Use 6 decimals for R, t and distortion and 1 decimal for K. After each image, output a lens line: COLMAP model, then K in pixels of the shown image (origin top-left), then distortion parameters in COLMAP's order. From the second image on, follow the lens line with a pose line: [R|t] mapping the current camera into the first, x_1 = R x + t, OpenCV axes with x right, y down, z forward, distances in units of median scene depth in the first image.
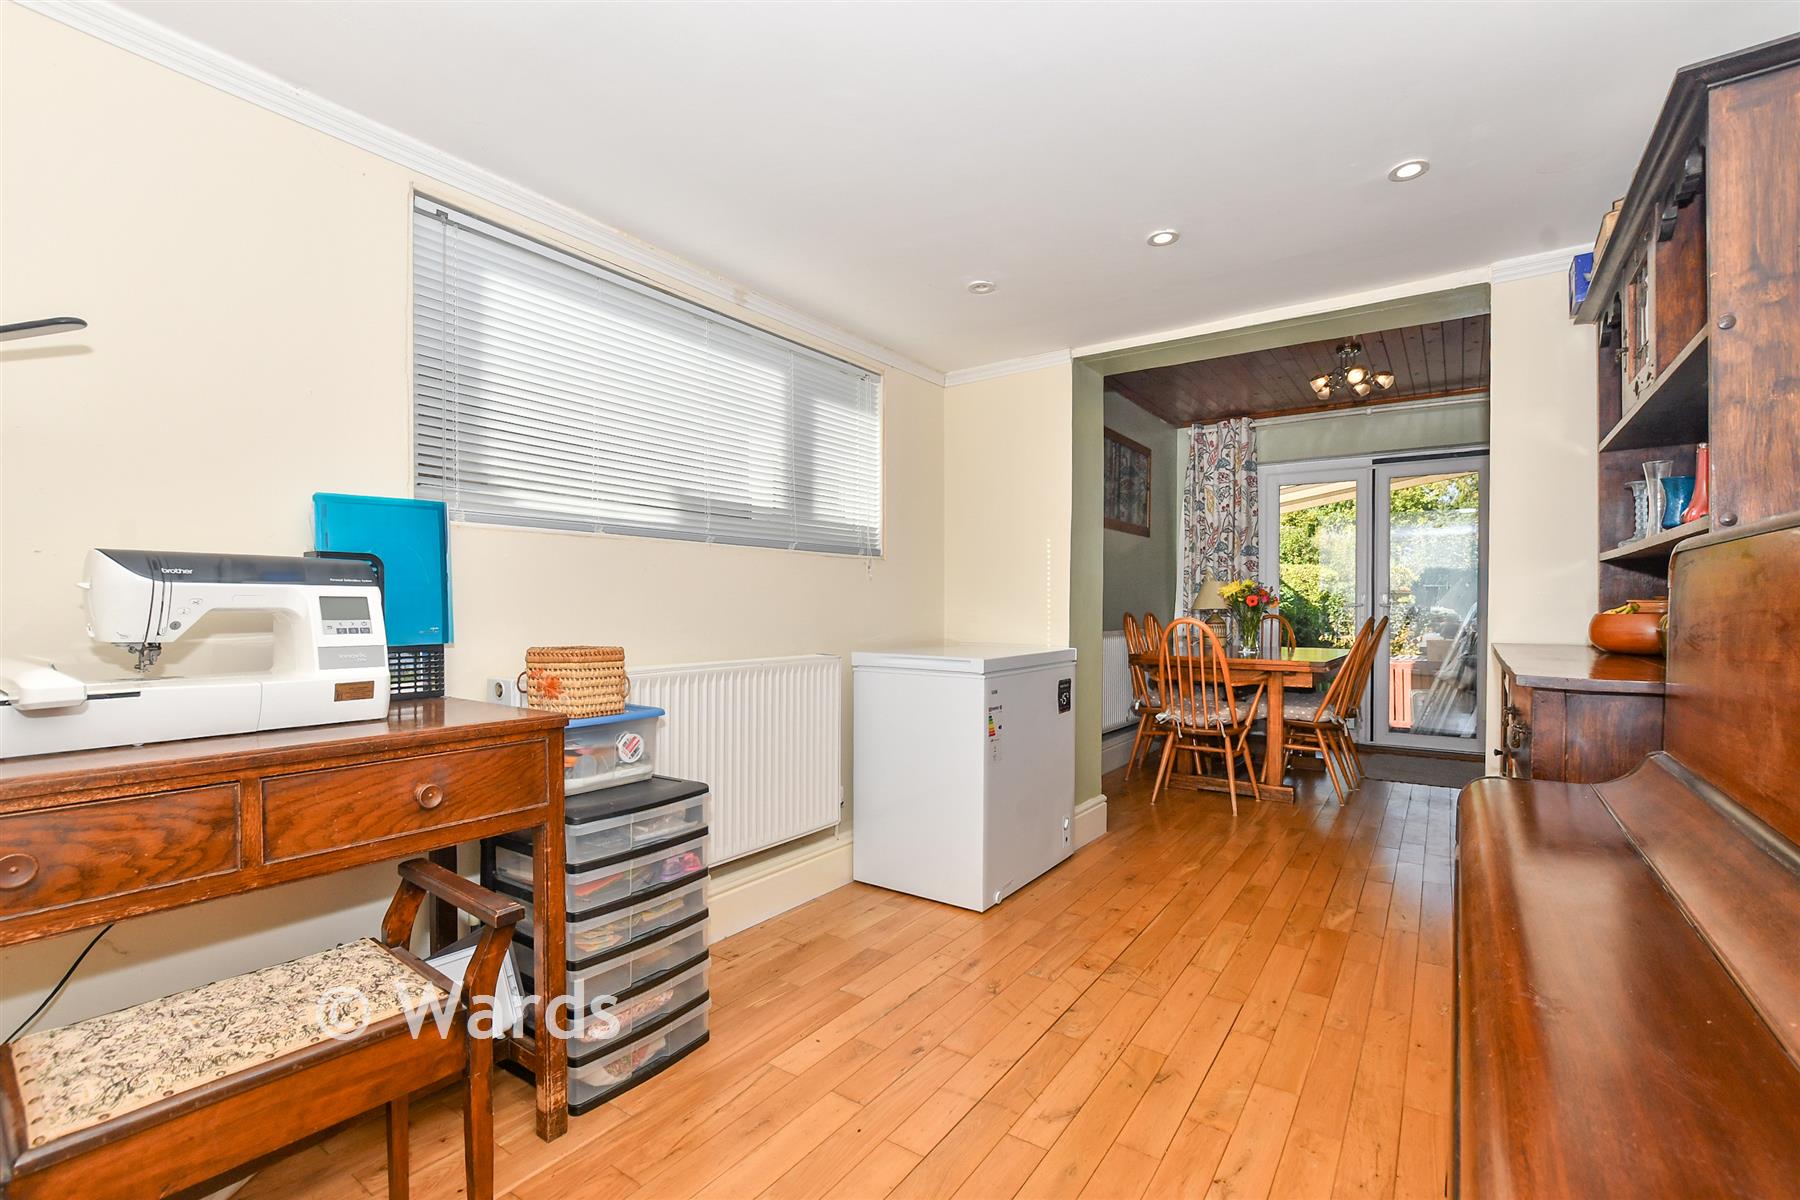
lens RADIAL K [[780.8, 0, 891.3], [0, 780.8, 598.0], [0, 0, 1]] dist [-0.001233, -0.000295]
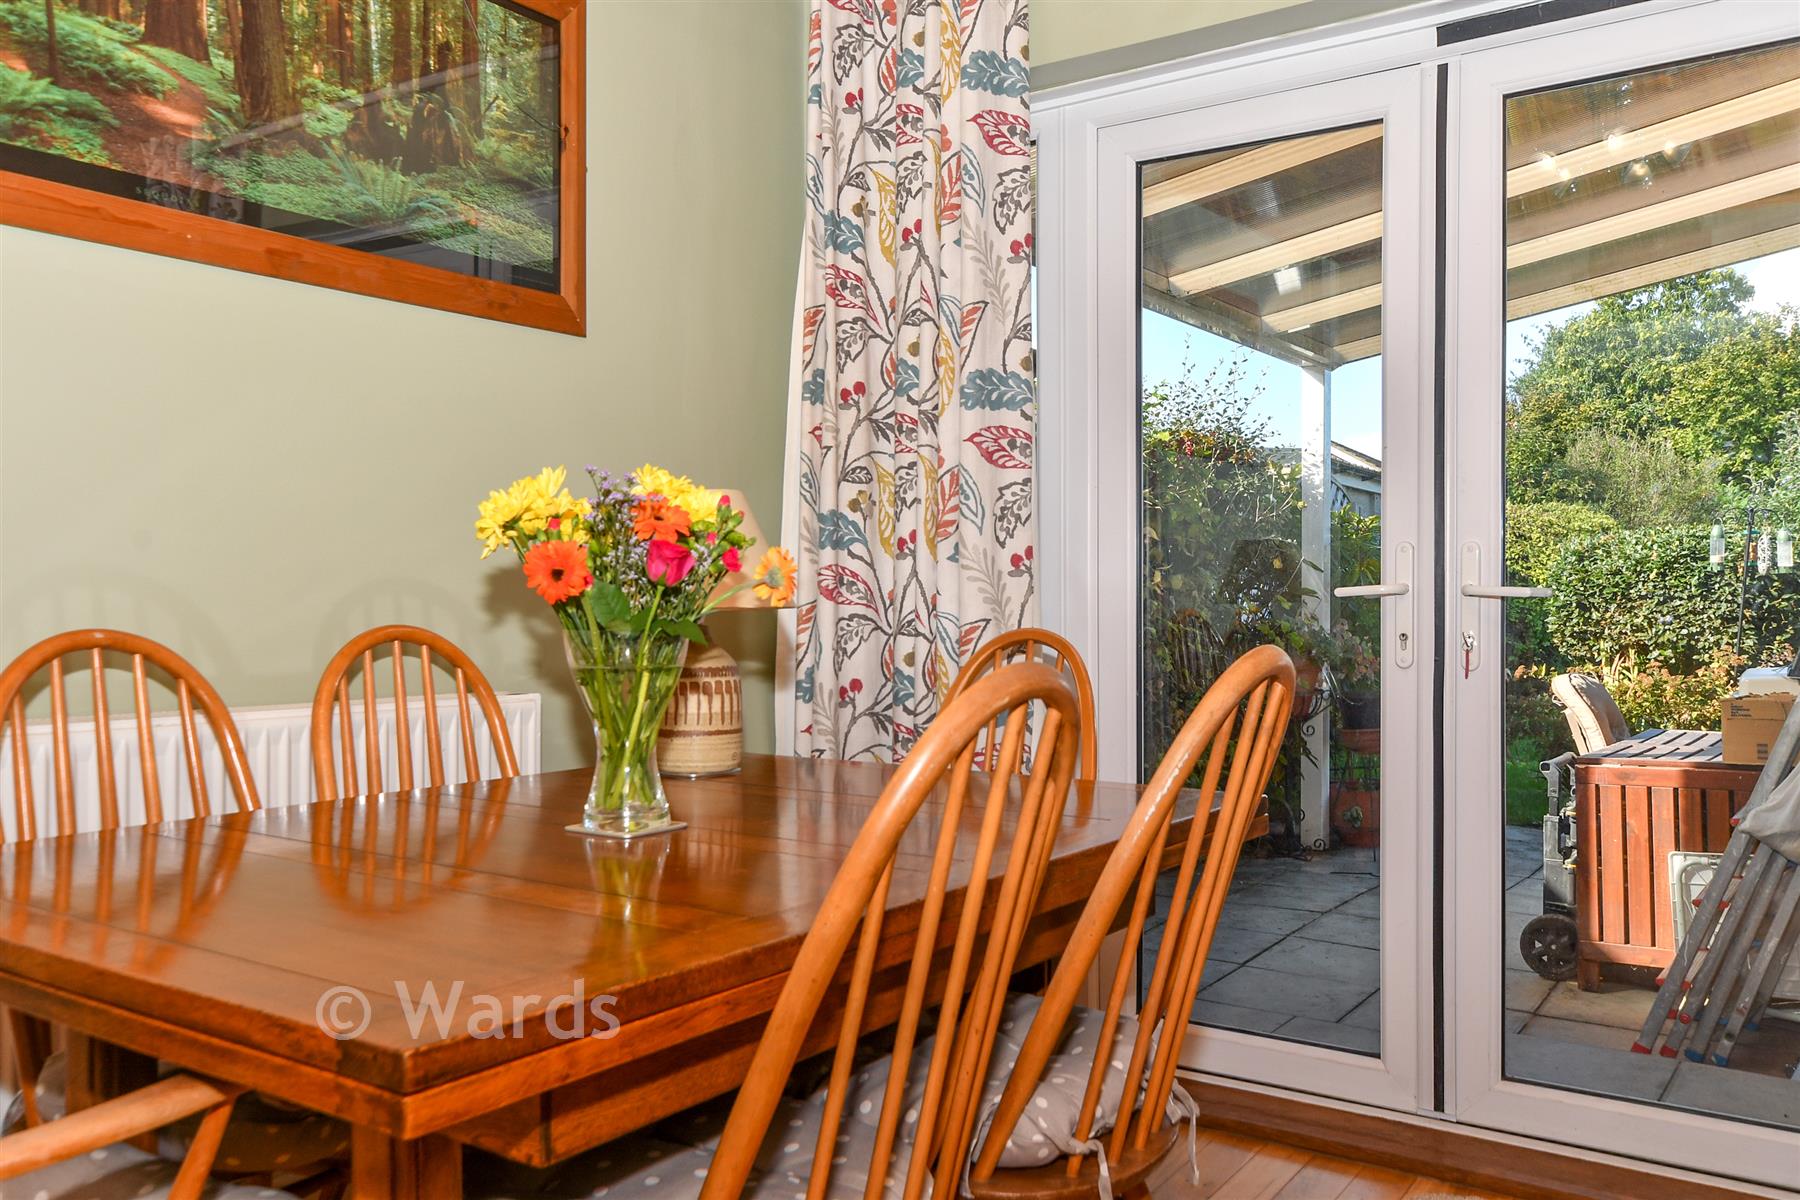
lens RADIAL K [[1464.9, 0, 899.8], [0, 1464.9, 604.1], [0, 0, 1]] dist [0.035913, 0.017001]
pose [[0.999337, -0.024092, 0.027279, 0.407924], [0.024023, 0.999707, 0.002883, 0.010277], [-0.027340, -0.002226, 0.999624, 0.496025]]
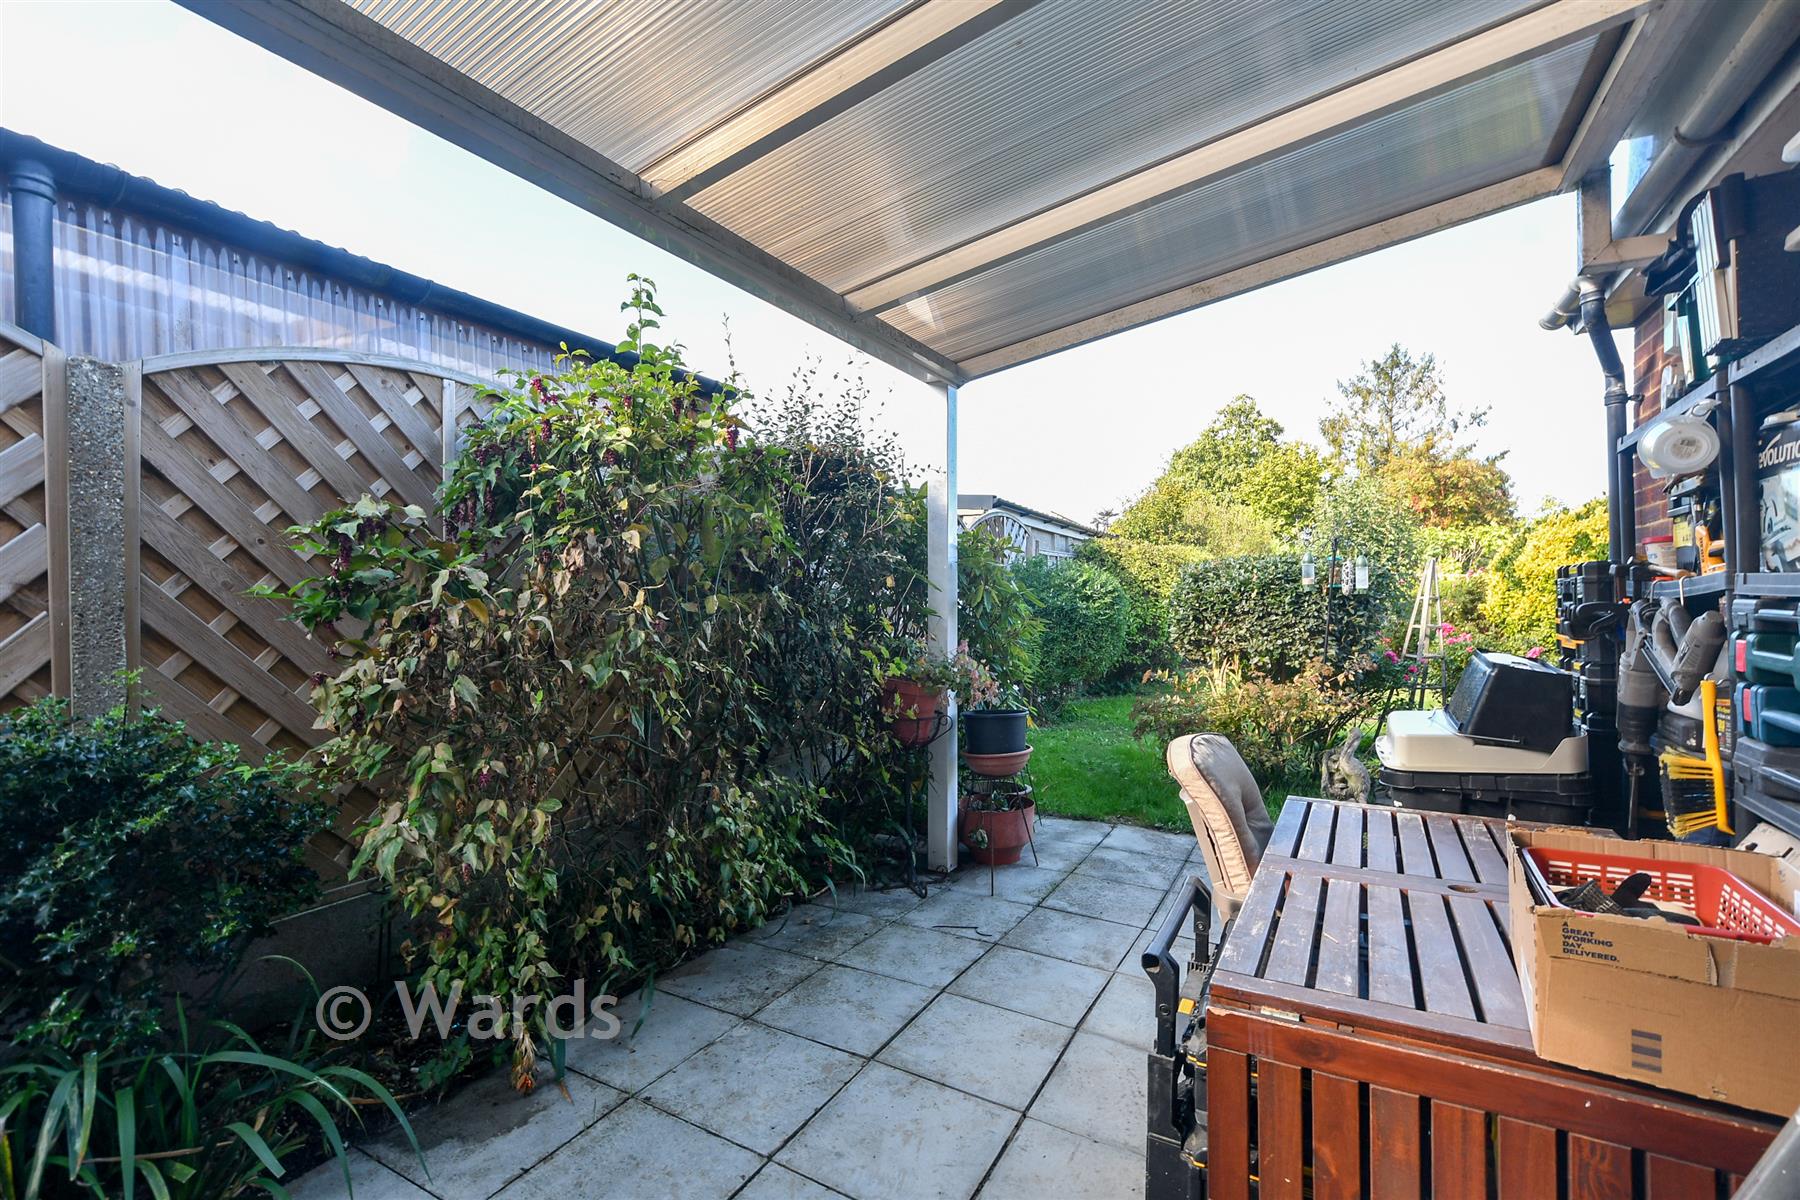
lens RADIAL K [[780.8, 0, 895.9], [0, 780.8, 596.3], [0, 0, 1]] dist [-0.001233, -0.000295]
pose [[0.994962, -0.018828, 0.098469, 0.577464], [0.019245, 0.999809, -0.003285, 0.004410], [-0.098389, 0.005163, 0.995135, 0.847889]]
